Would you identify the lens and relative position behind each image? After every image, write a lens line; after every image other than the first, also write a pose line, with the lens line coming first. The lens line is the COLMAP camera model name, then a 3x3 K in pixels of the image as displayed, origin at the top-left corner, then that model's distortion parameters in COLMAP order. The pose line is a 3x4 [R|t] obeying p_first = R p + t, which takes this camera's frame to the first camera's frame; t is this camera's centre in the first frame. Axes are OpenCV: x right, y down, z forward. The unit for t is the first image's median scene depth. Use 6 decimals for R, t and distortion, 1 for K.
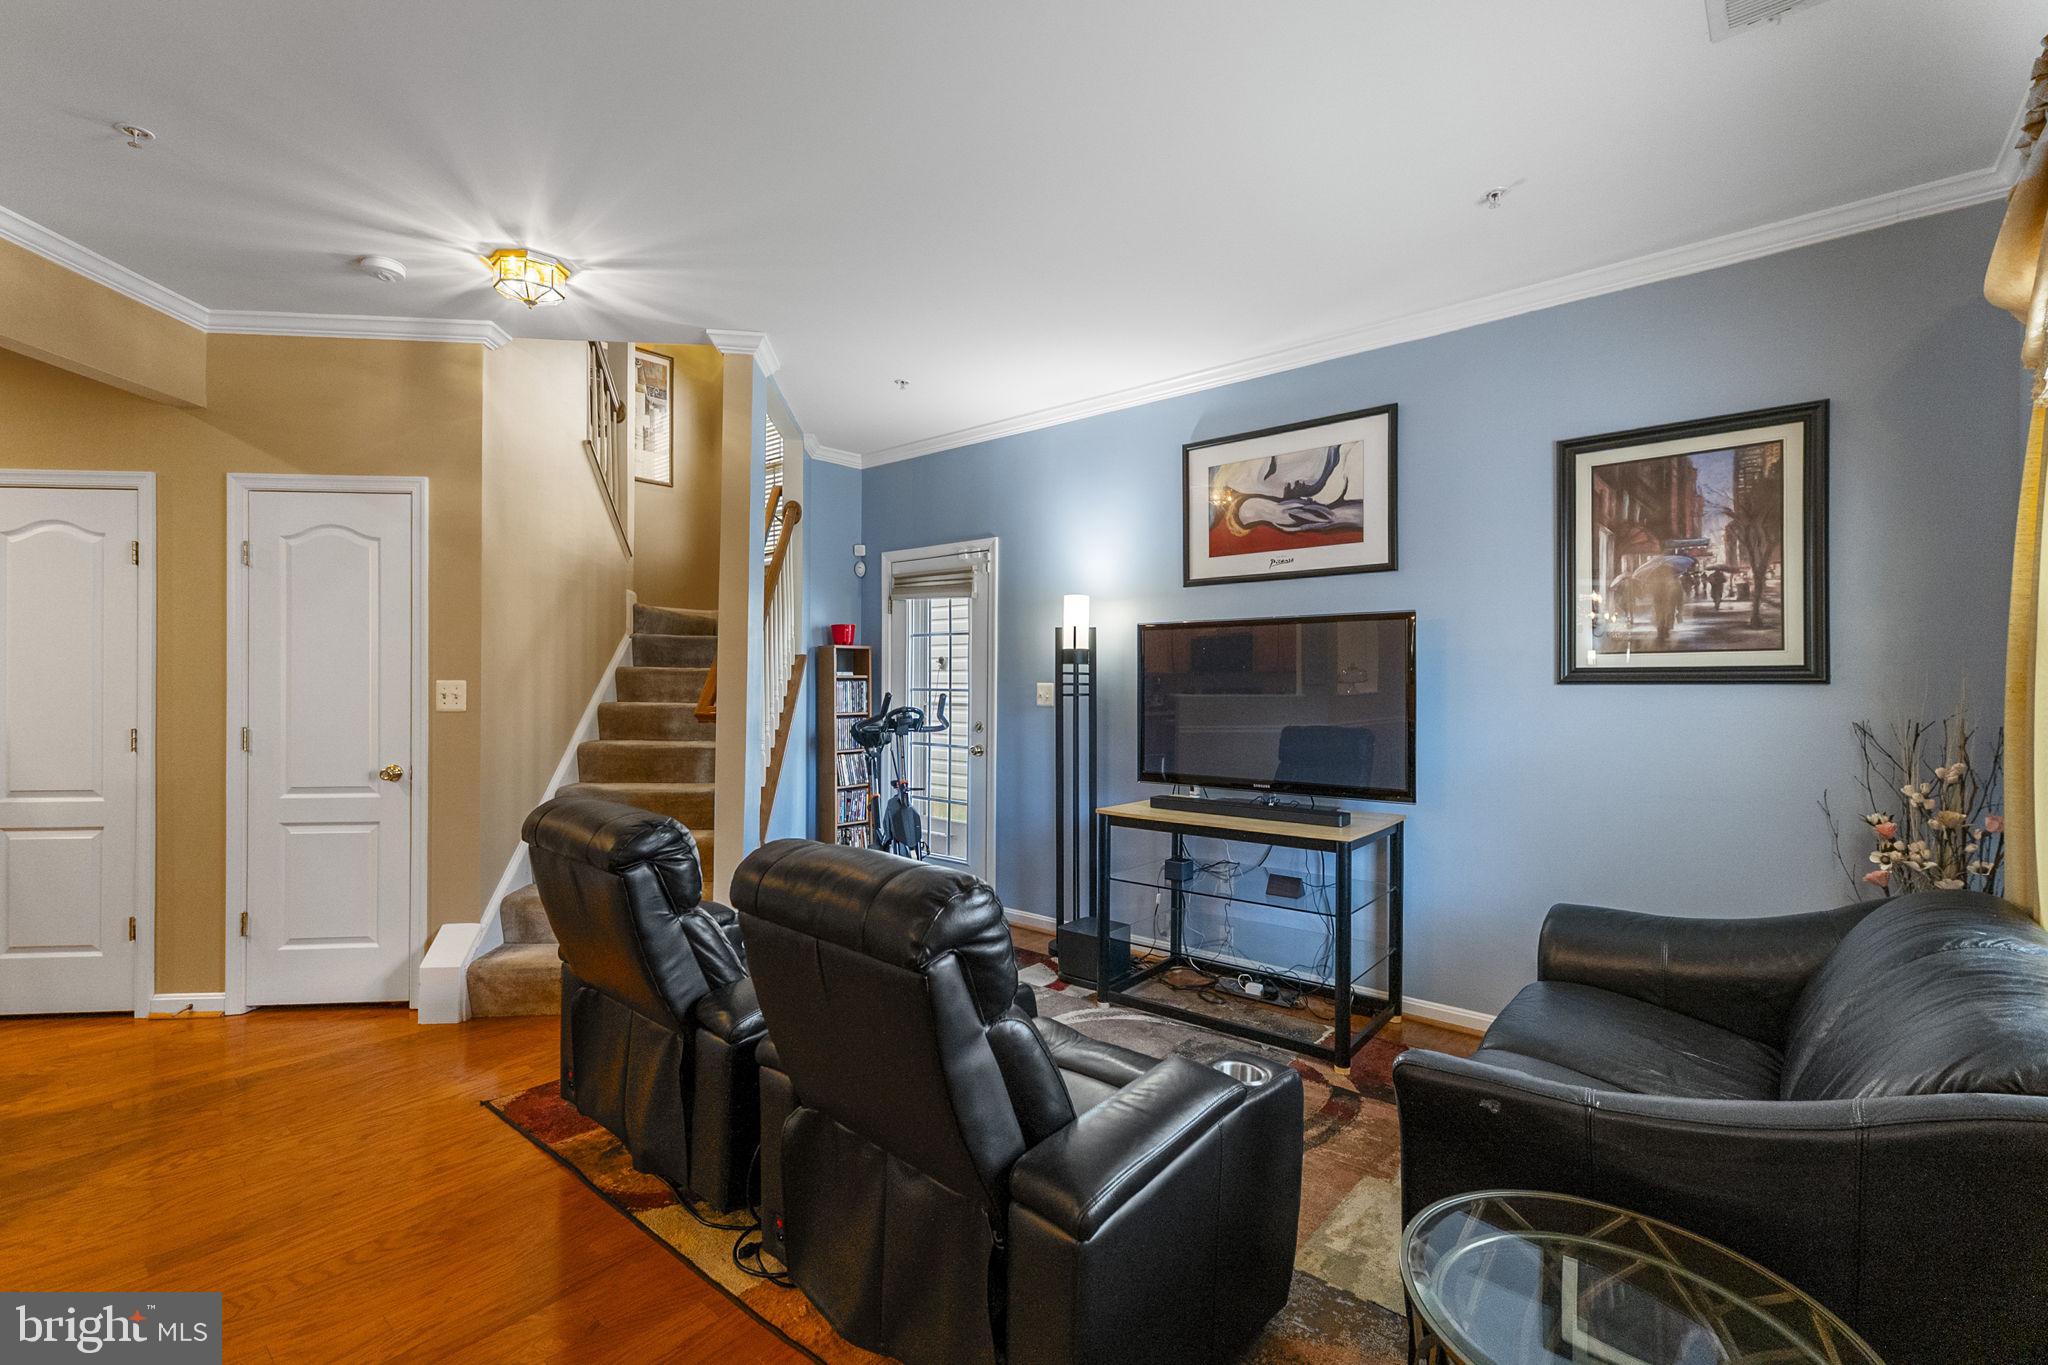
lens RADIAL K [[894.1, 0, 1018.4], [0, 894.1, 682.2], [0, 0, 1]] dist [0.002509, 0.002361]
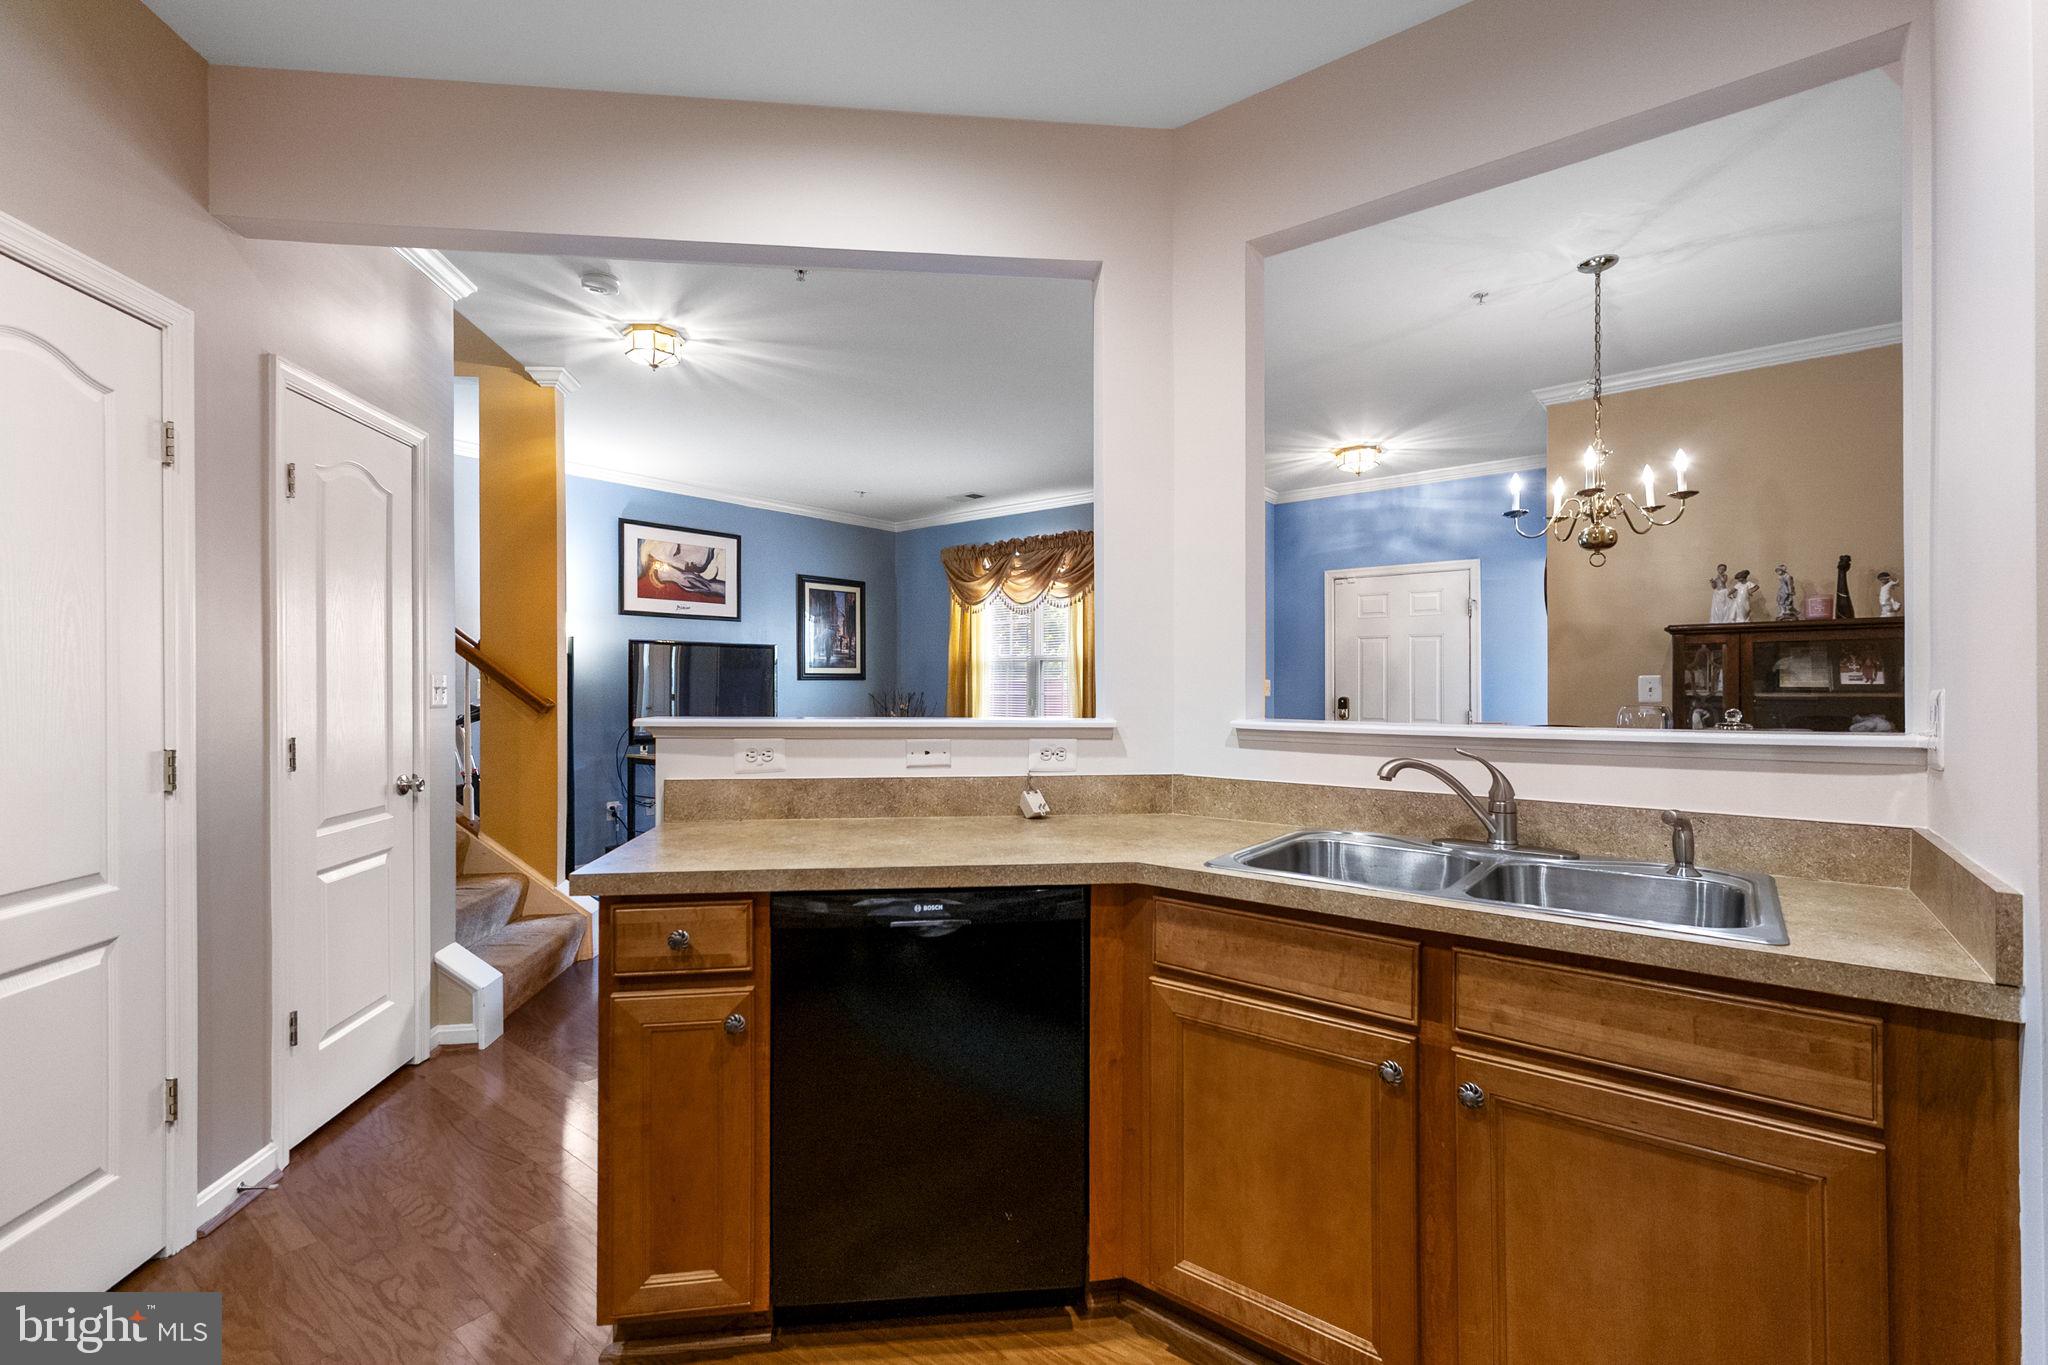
lens RADIAL K [[894.1, 0, 1008.3], [0, 894.1, 689.3], [0, 0, 1]] dist [0.002509, 0.002361]
pose [[-0.026273, -0.006545, 0.999633, -1.477871], [0.002635, 0.999975, 0.006617, 0.010078], [-0.999651, 0.002808, -0.026255, 0.453946]]
